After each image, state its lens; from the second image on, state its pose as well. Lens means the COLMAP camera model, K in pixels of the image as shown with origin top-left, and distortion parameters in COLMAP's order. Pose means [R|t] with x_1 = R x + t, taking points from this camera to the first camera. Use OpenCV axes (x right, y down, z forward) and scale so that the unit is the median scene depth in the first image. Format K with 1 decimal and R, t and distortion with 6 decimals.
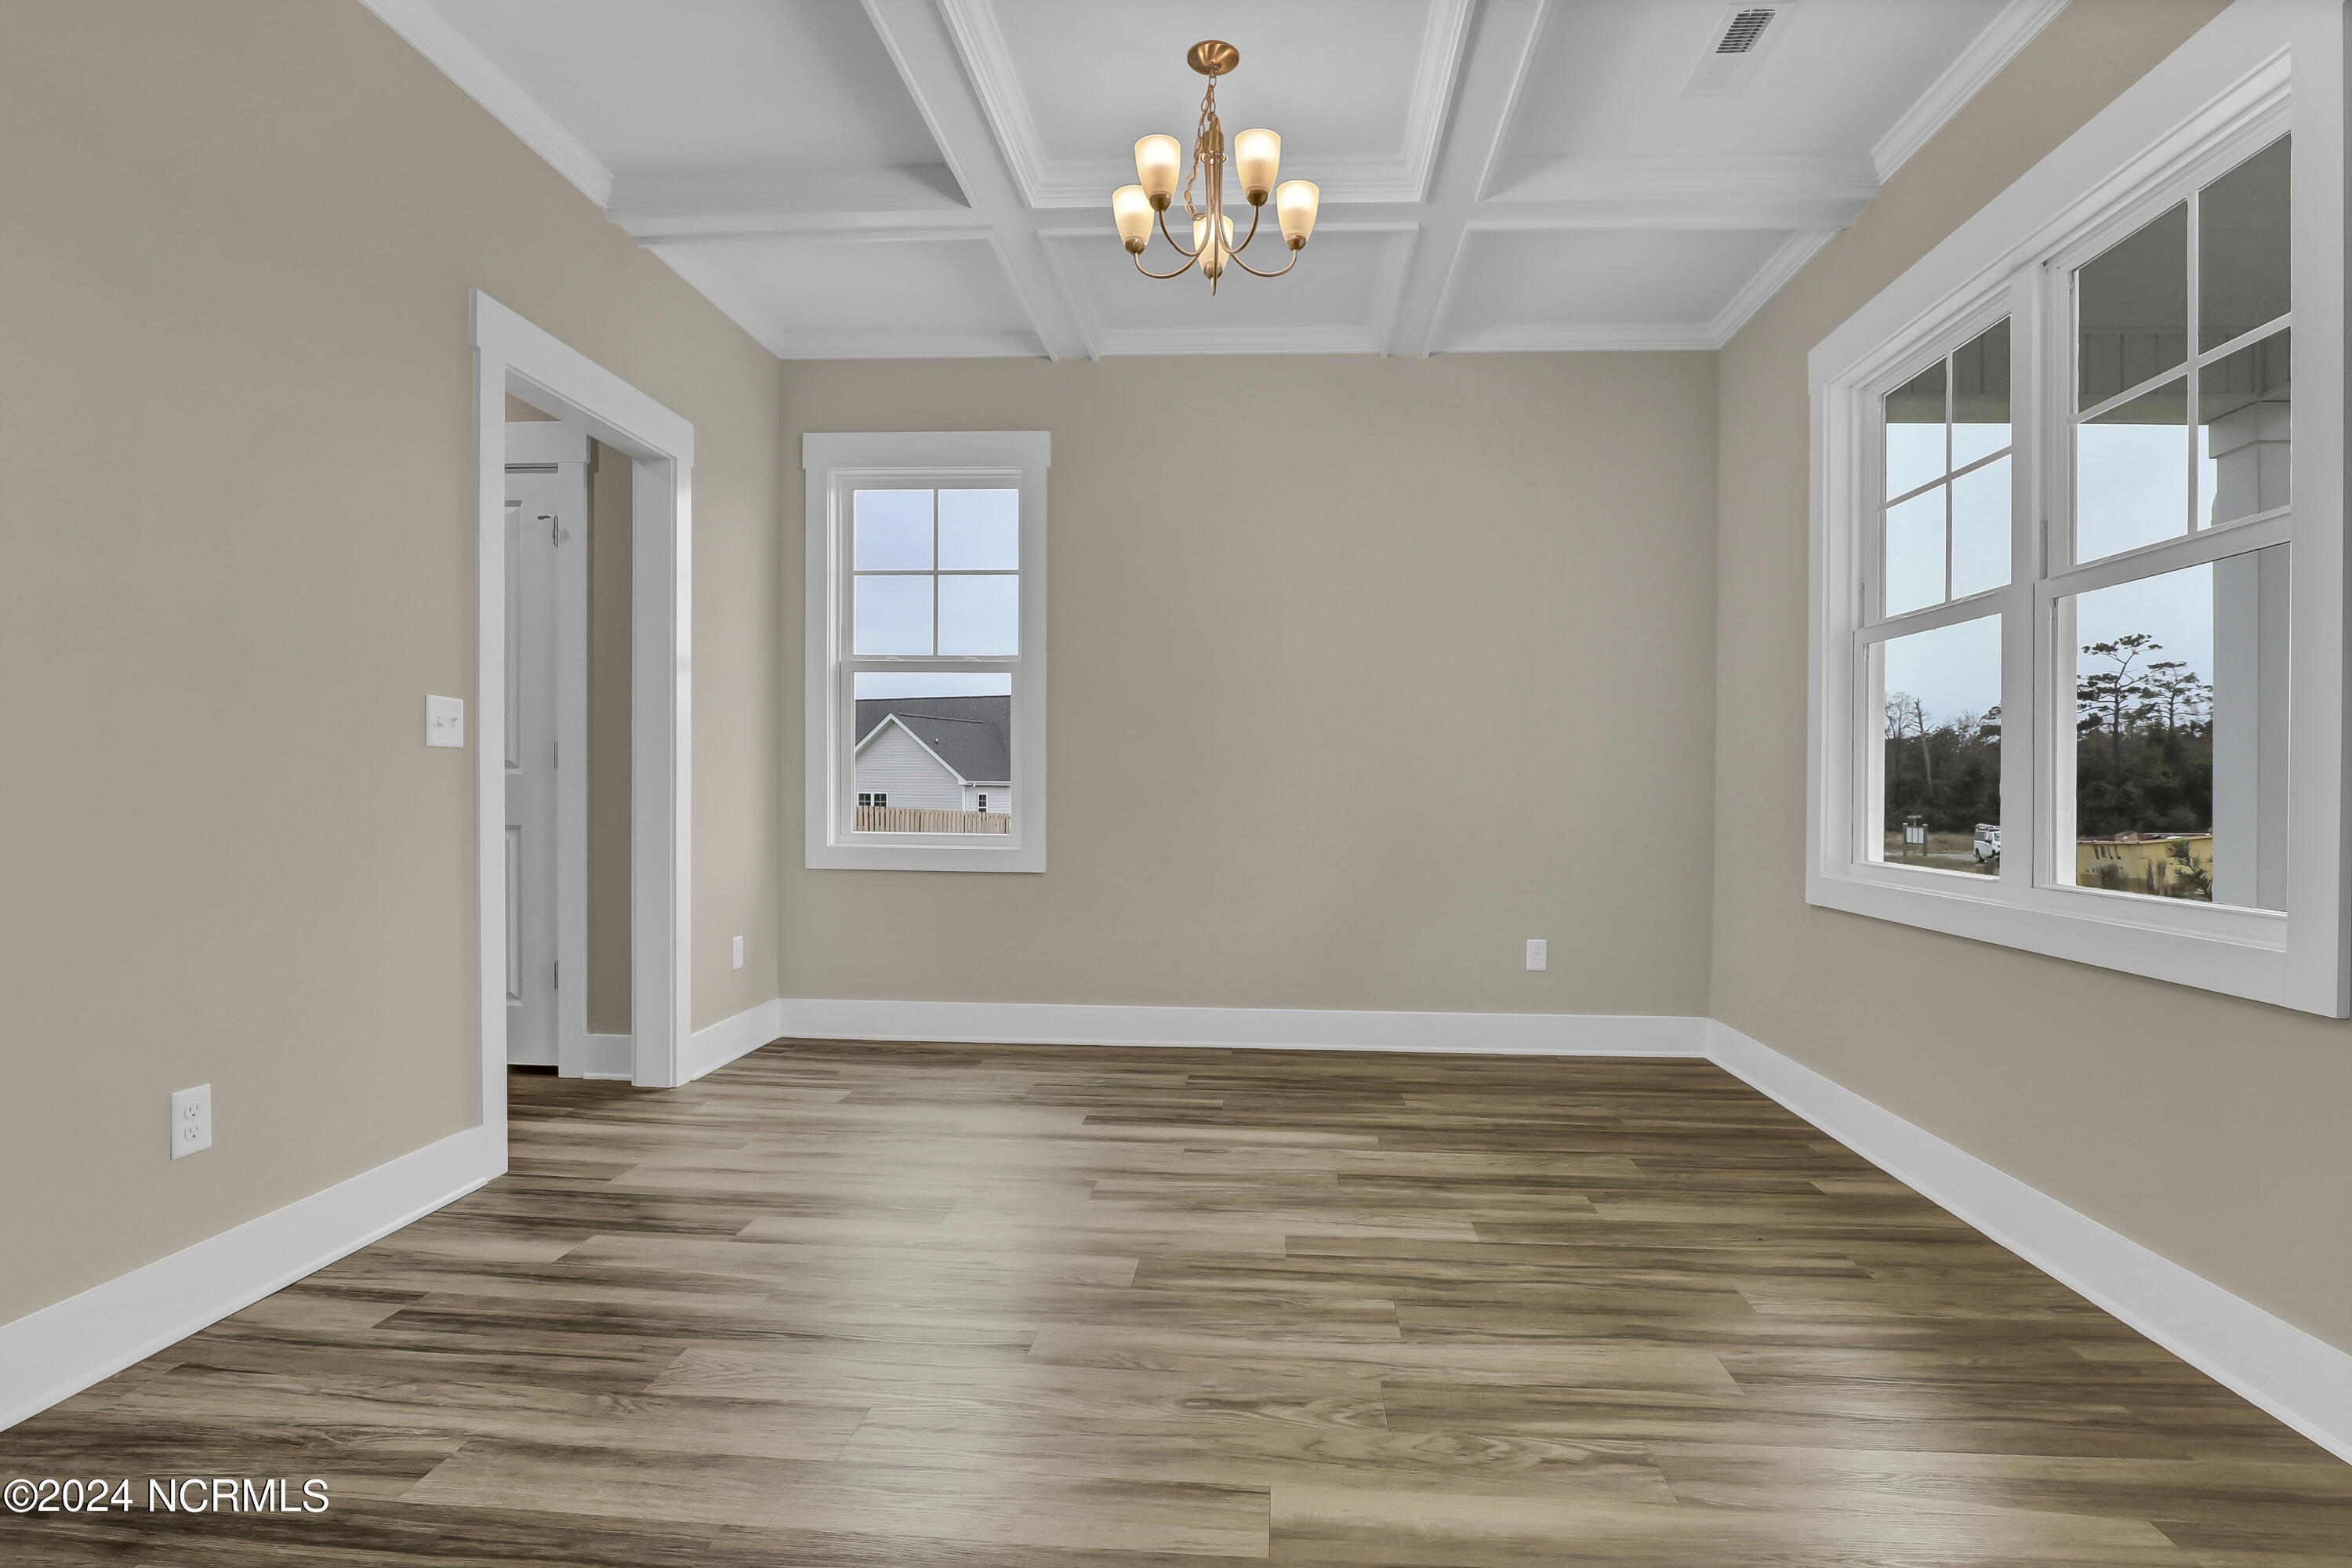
lens RADIAL K [[1113.9, 0, 1175.3], [0, 1113.9, 791.4], [0, 0, 1]] dist [-0.015700, 0.000261]
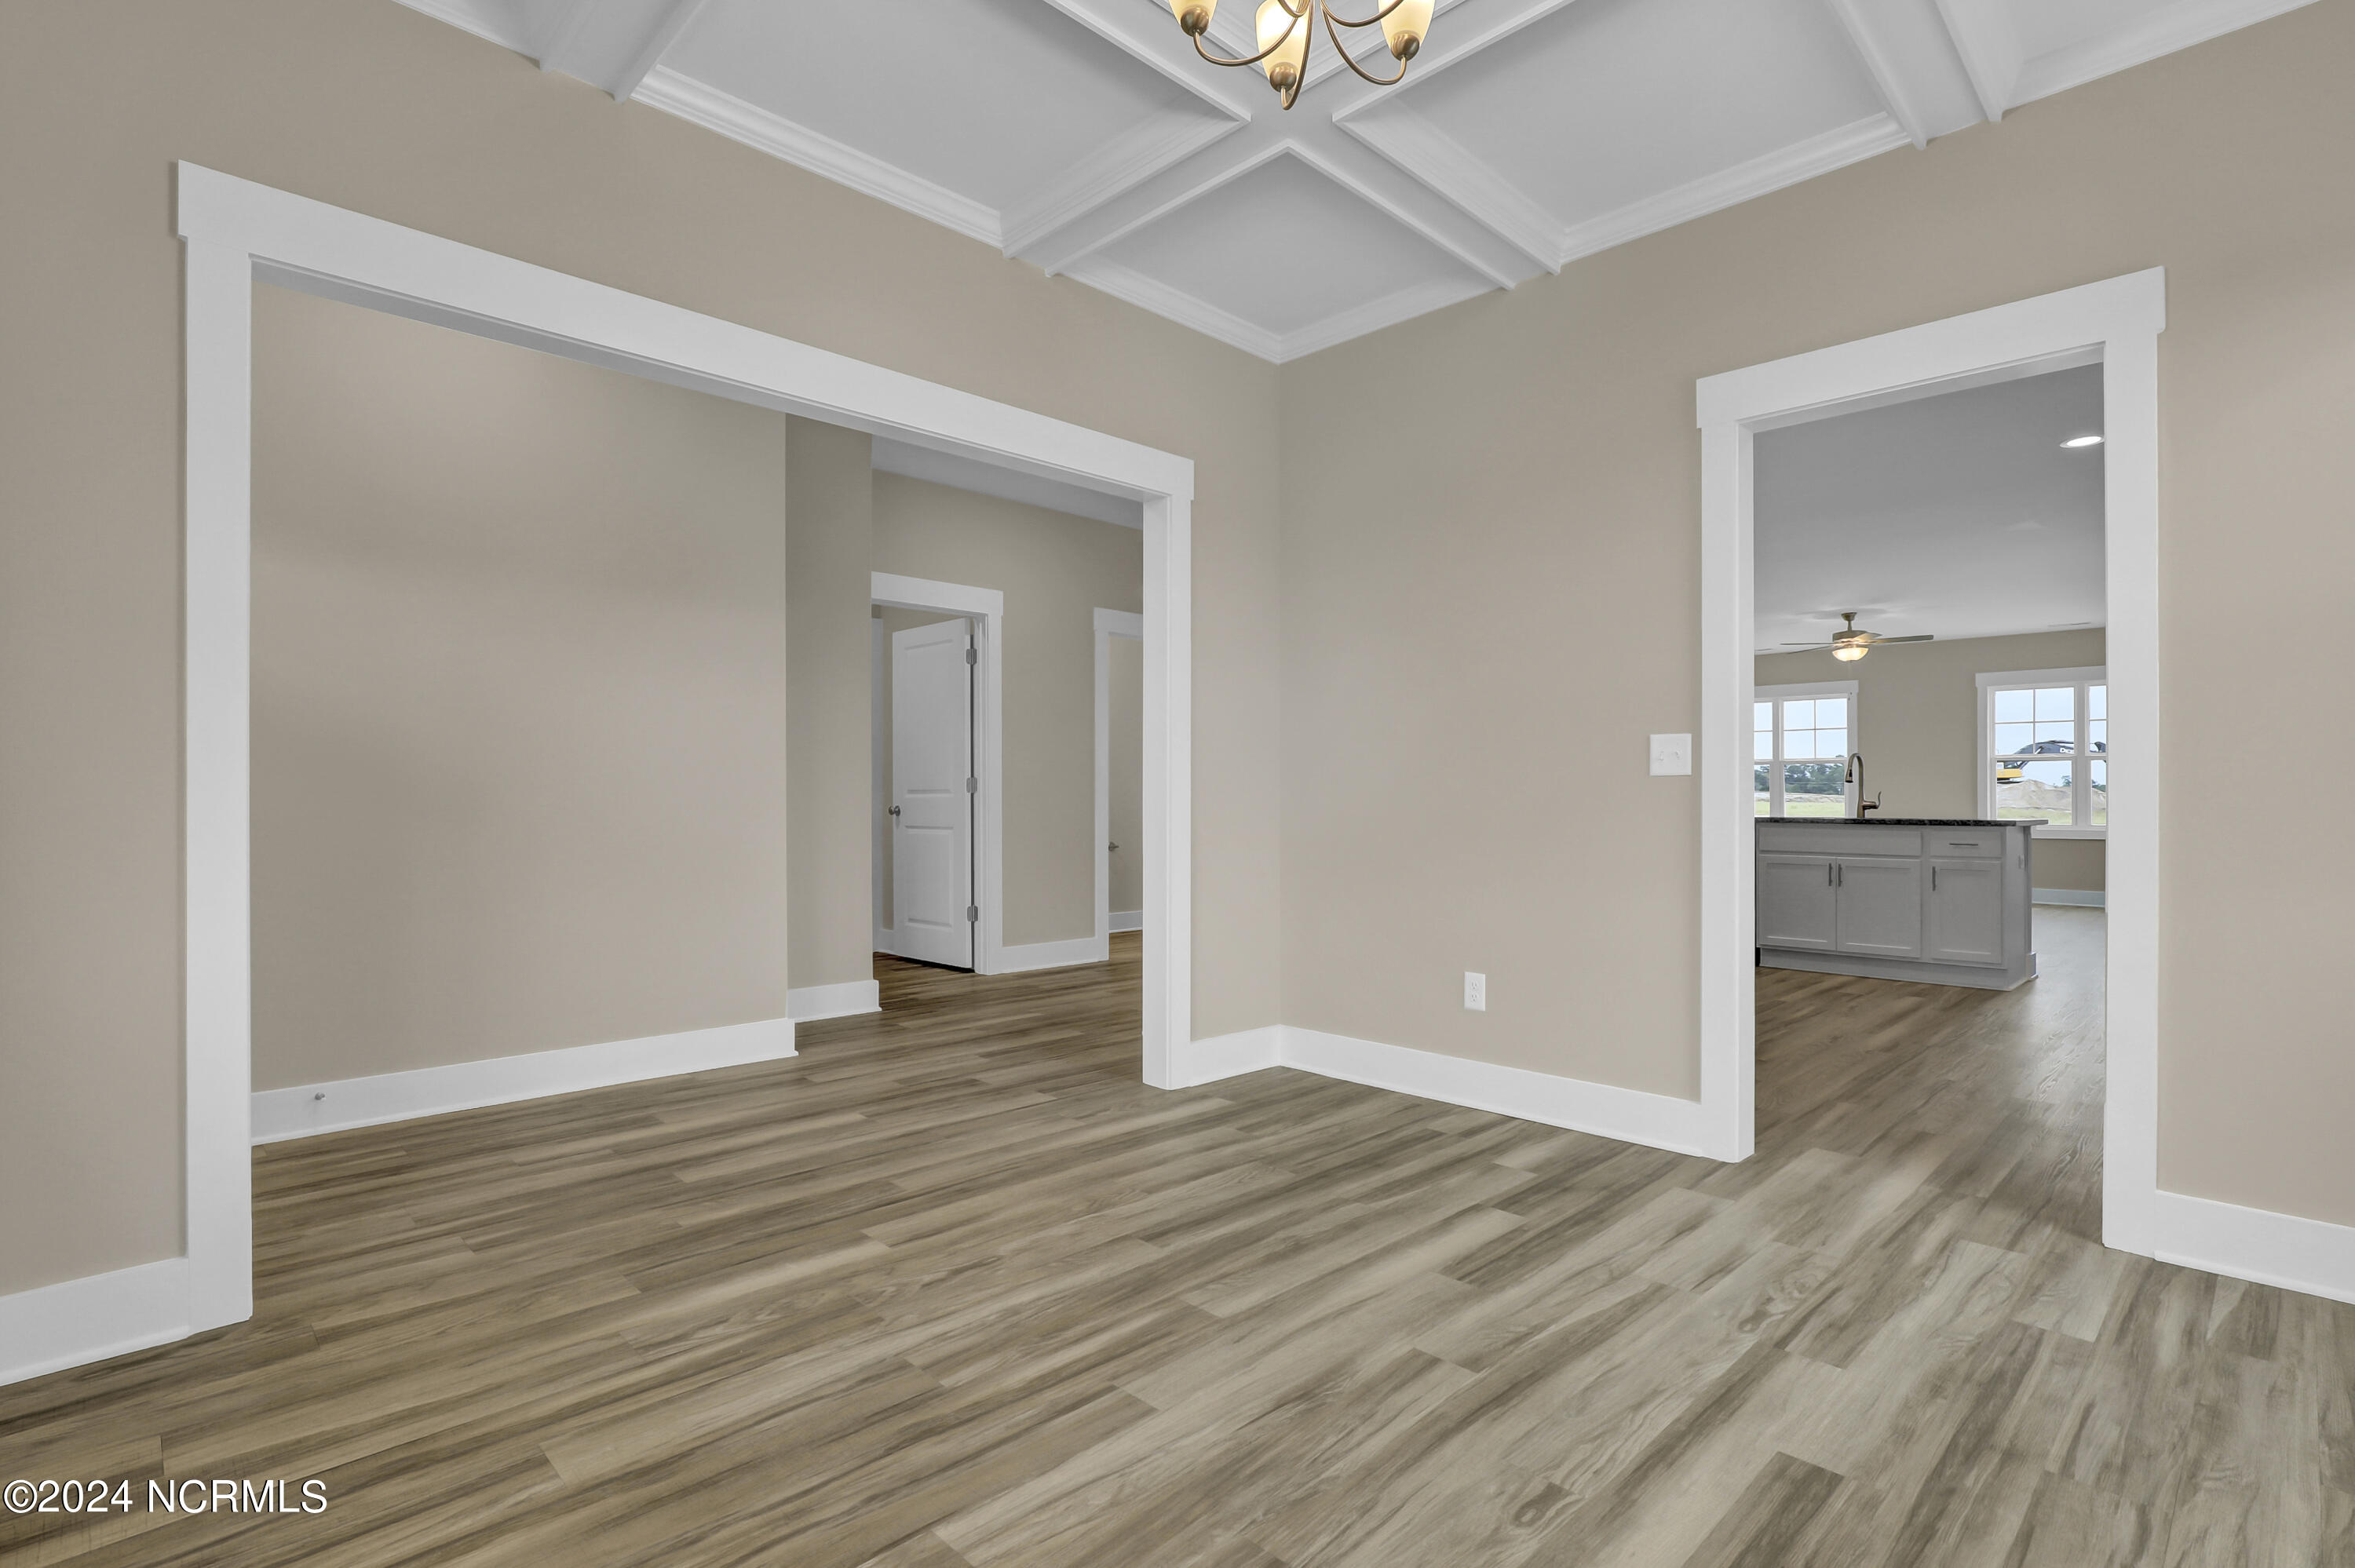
lens RADIAL K [[1157.9, 0, 1247.0], [0, 1157.9, 793.5], [0, 0, 1]] dist [-0.002915, -0.000086]
pose [[-0.625455, -0.014621, -0.780123, 0.798776], [-0.010226, 0.999892, -0.010541, -0.003561], [0.780193, 0.001385, -0.625537, 1.823696]]
